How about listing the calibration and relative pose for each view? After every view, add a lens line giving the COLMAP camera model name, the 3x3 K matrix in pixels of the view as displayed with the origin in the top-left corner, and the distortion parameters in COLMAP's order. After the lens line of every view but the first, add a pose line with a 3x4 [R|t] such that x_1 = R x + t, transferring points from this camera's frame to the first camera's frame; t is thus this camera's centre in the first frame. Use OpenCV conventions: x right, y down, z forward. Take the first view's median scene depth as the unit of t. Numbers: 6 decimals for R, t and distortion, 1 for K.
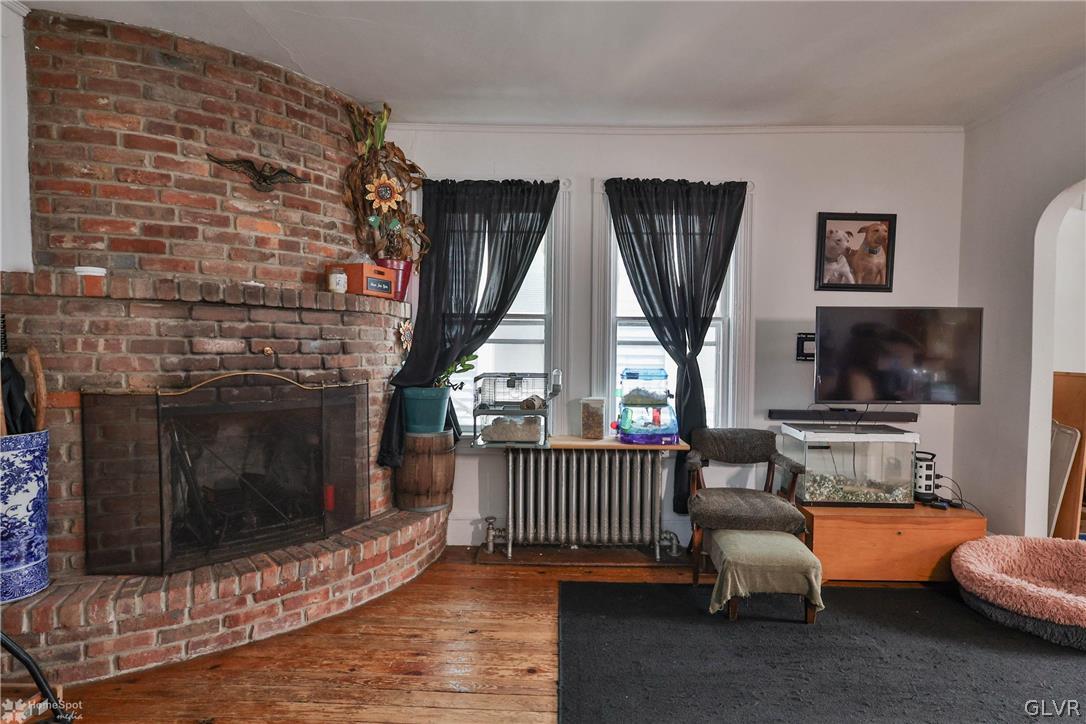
lens RADIAL K [[536.9, 0, 541.7], [0, 536.9, 370.9], [0, 0, 1]] dist [0.001929, 0.000477]
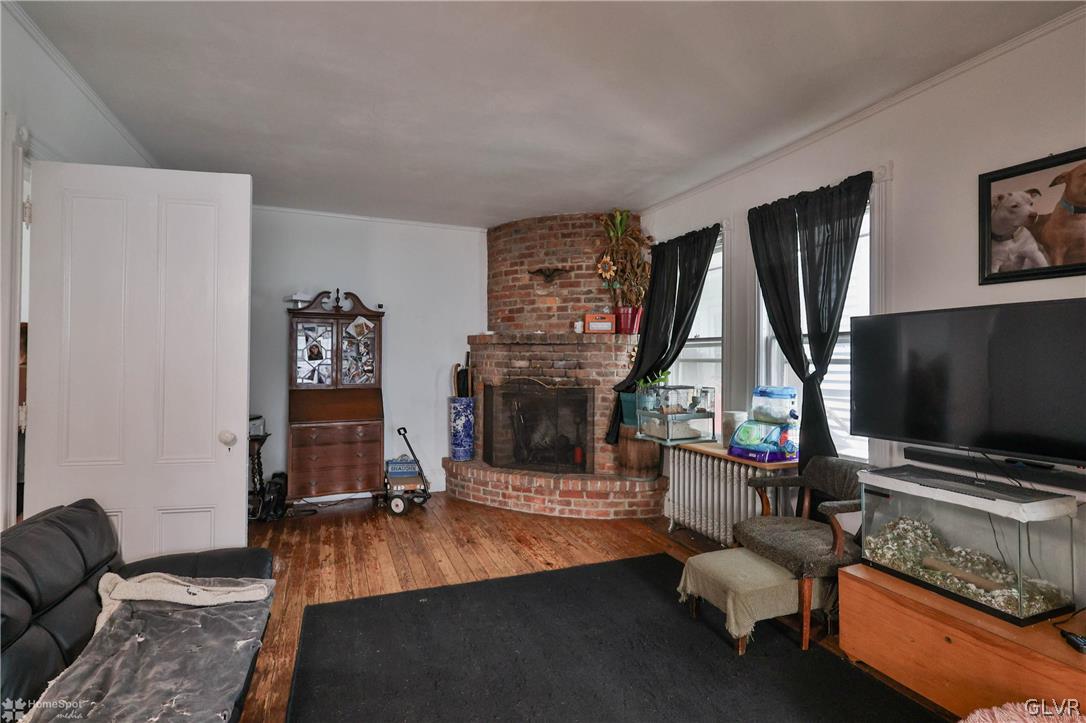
lens RADIAL K [[535.0, 0, 542.9], [0, 535.0, 359.0], [0, 0, 1]] dist [-0.000922, -0.000255]
pose [[0.380269, -0.008606, -0.924836, 1.015448], [-0.043205, 0.998700, -0.027058, -0.011312], [0.923866, 0.050247, 0.379403, 0.232501]]
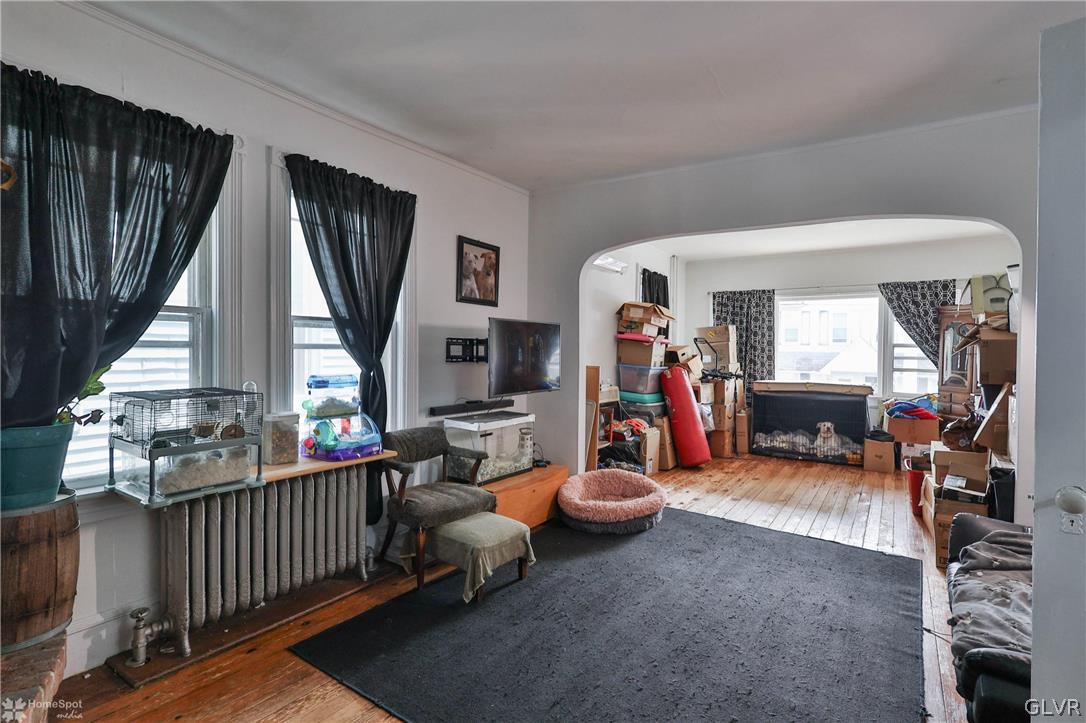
lens RADIAL K [[535.0, 0, 542.9], [0, 535.0, 359.0], [0, 0, 1]] dist [-0.000922, -0.000255]
pose [[0.549558, -0.019972, 0.835217, -0.390107], [0.029840, 0.999546, 0.004267, -0.026897], [-0.834922, 0.022578, 0.549905, 0.227136]]
